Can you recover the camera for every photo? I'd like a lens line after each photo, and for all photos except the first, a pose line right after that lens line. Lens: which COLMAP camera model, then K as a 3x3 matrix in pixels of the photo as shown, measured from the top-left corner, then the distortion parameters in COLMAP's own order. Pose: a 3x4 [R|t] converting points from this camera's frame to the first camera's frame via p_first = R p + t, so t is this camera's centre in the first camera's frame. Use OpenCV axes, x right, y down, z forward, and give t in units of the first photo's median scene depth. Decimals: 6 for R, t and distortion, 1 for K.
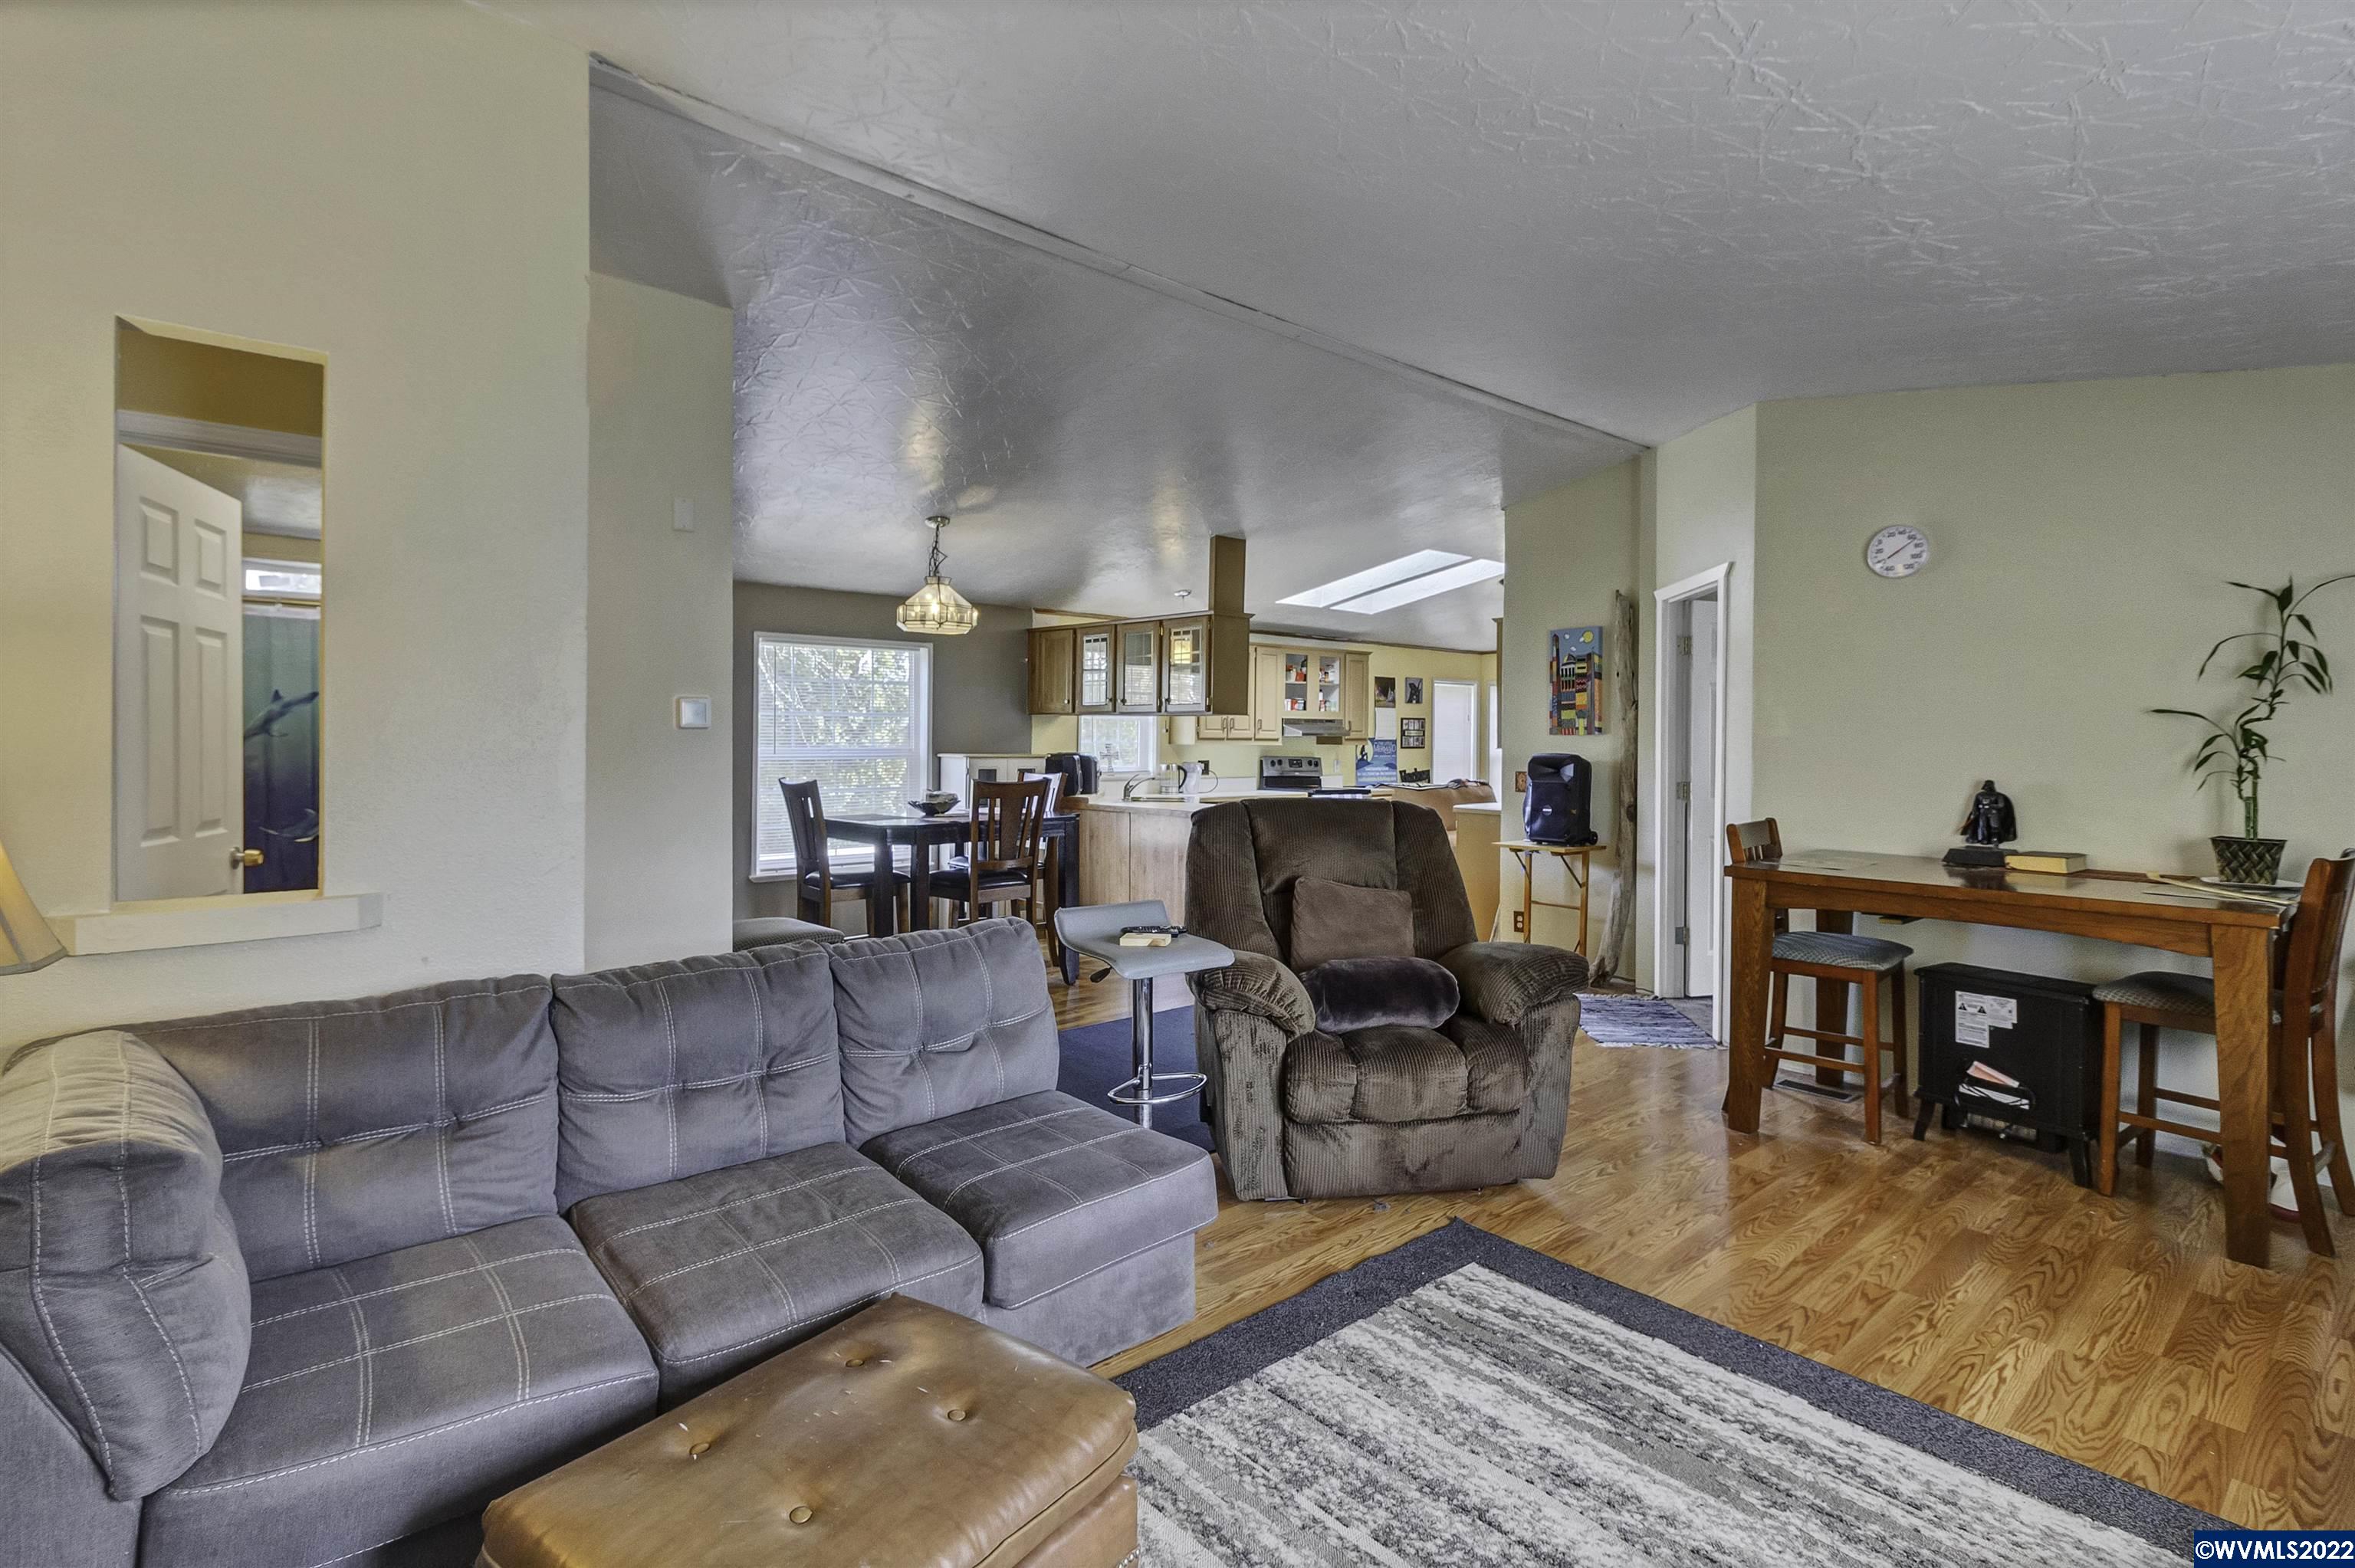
lens RADIAL K [[1109.4, 0, 1170.0], [0, 1109.4, 759.9], [0, 0, 1]] dist [0.003437, 0.000469]
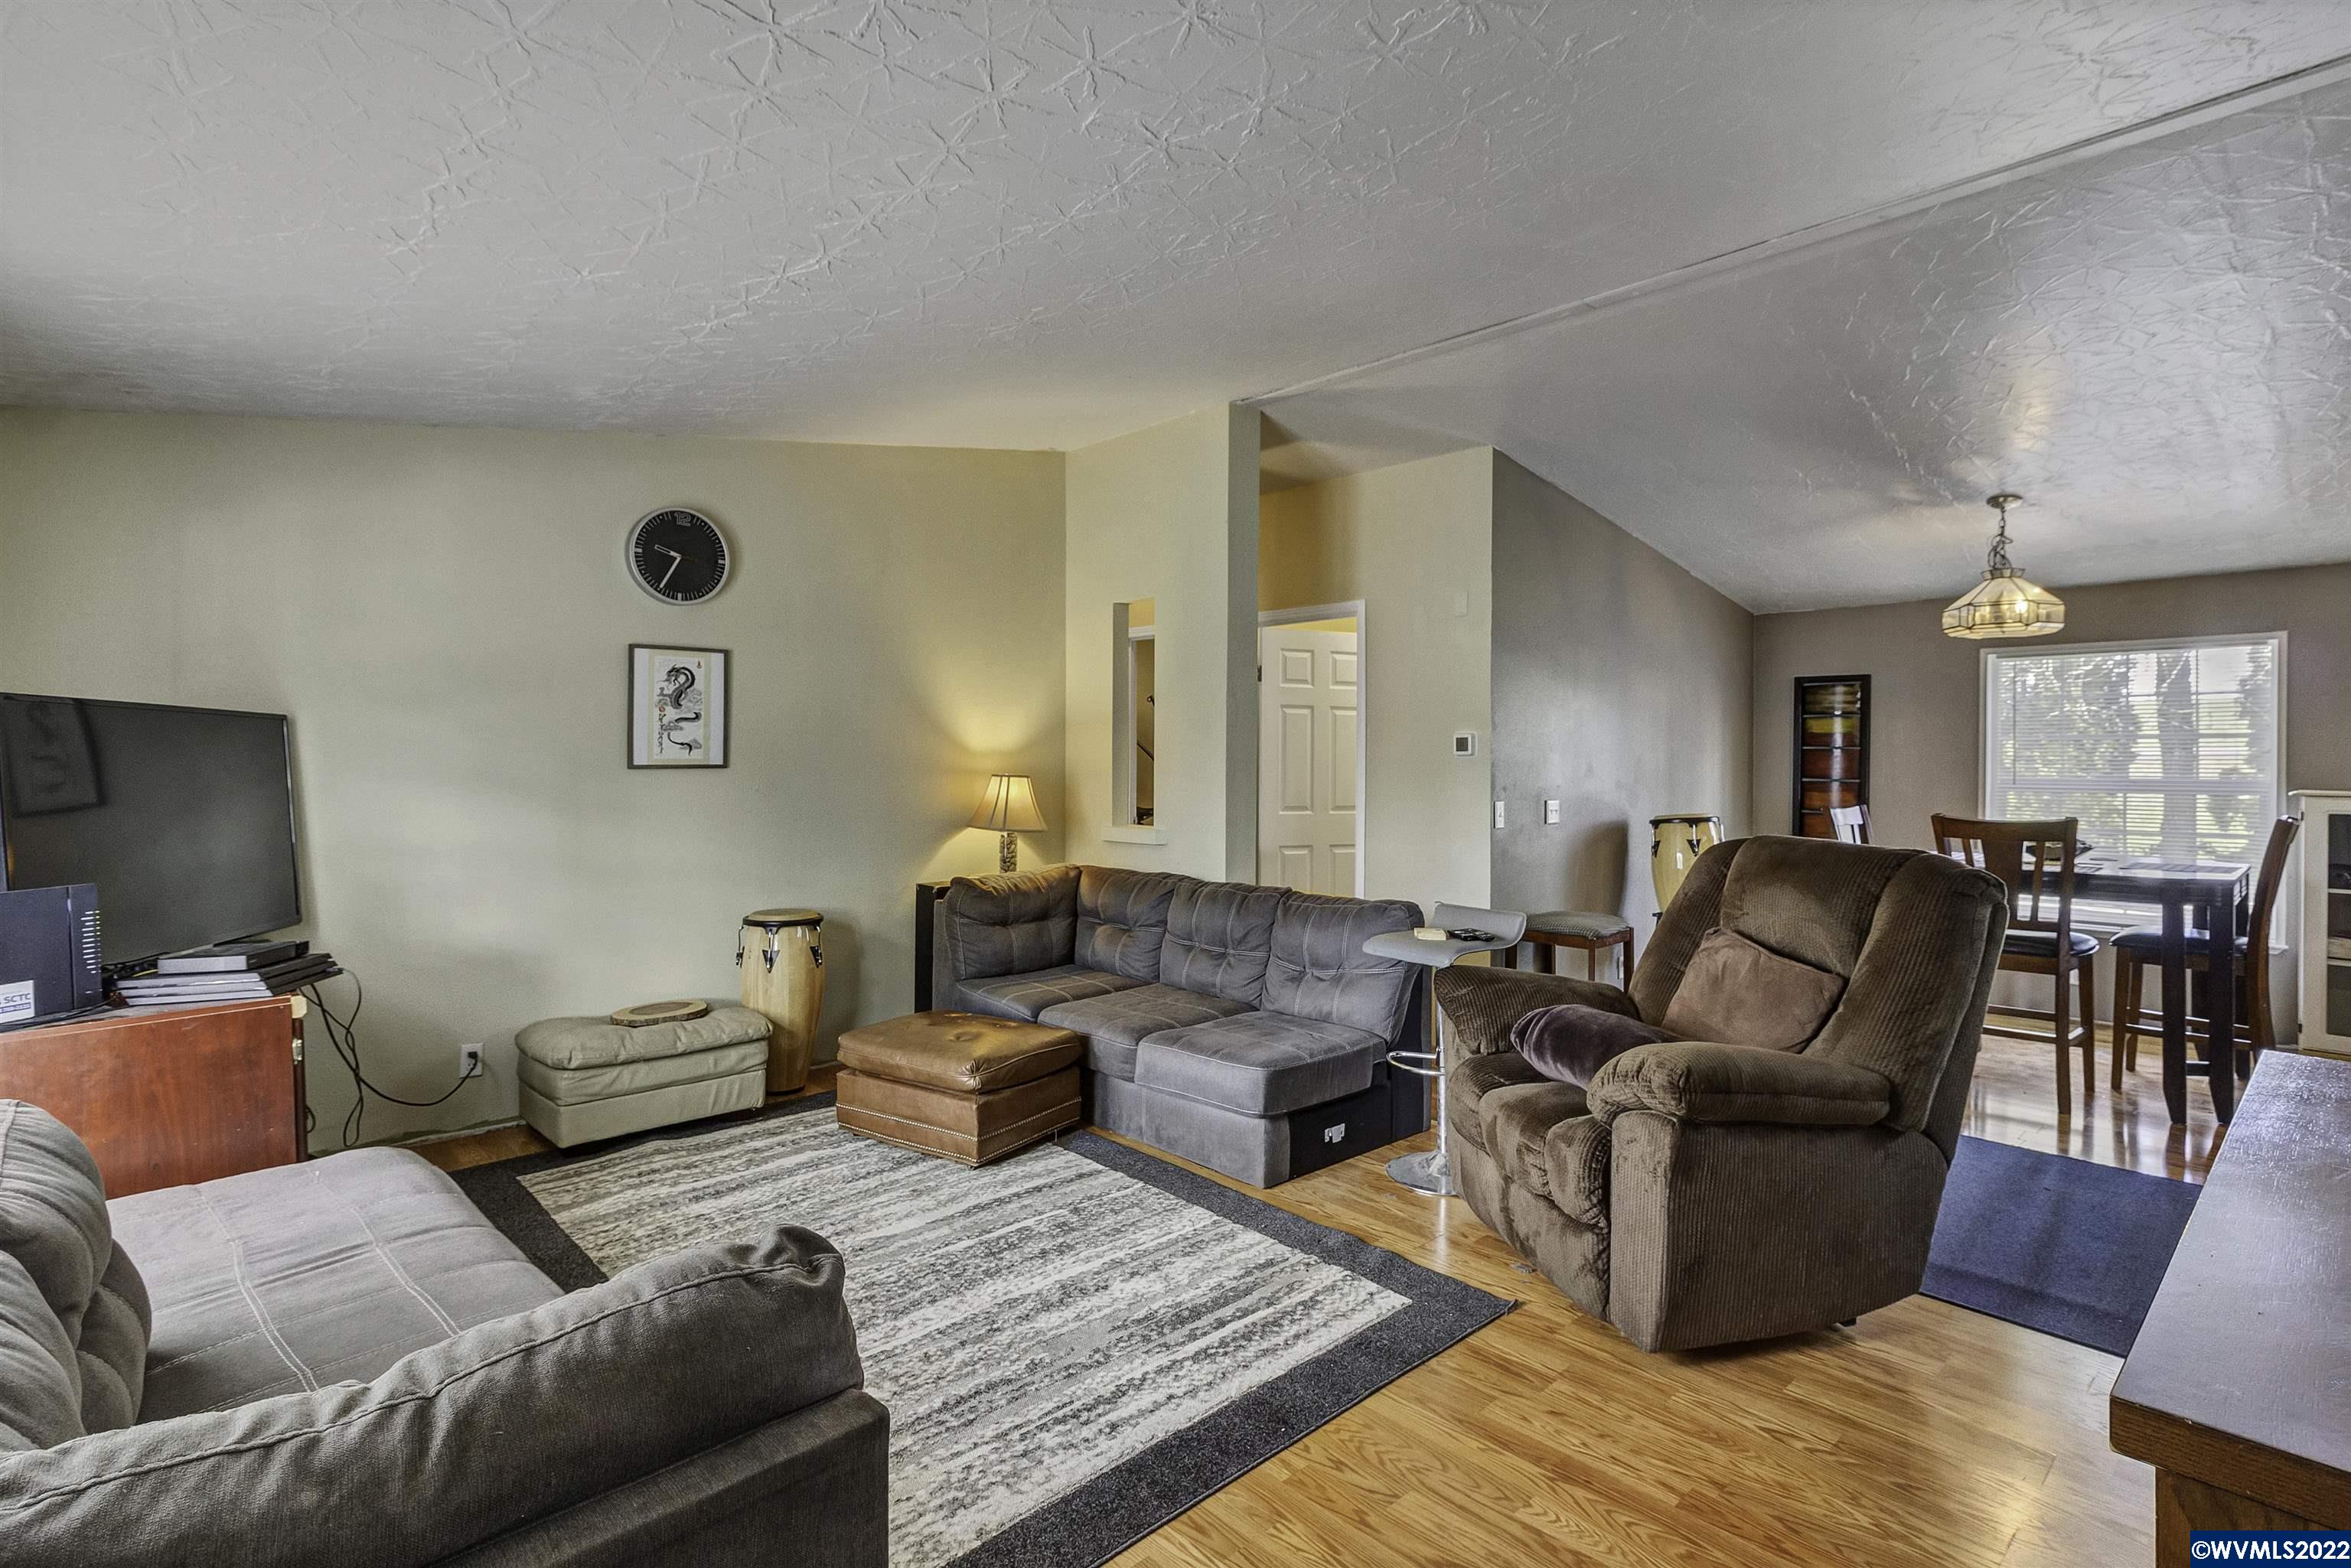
lens RADIAL K [[1107.7, 0, 1168.0], [0, 1107.7, 759.9], [0, 0, 1]] dist [0.003437, 0.000469]
pose [[0.036695, -0.007603, -0.999298, 1.305394], [-0.026983, 0.999599, -0.008596, -0.001663], [0.998962, 0.027279, 0.036475, 0.787351]]
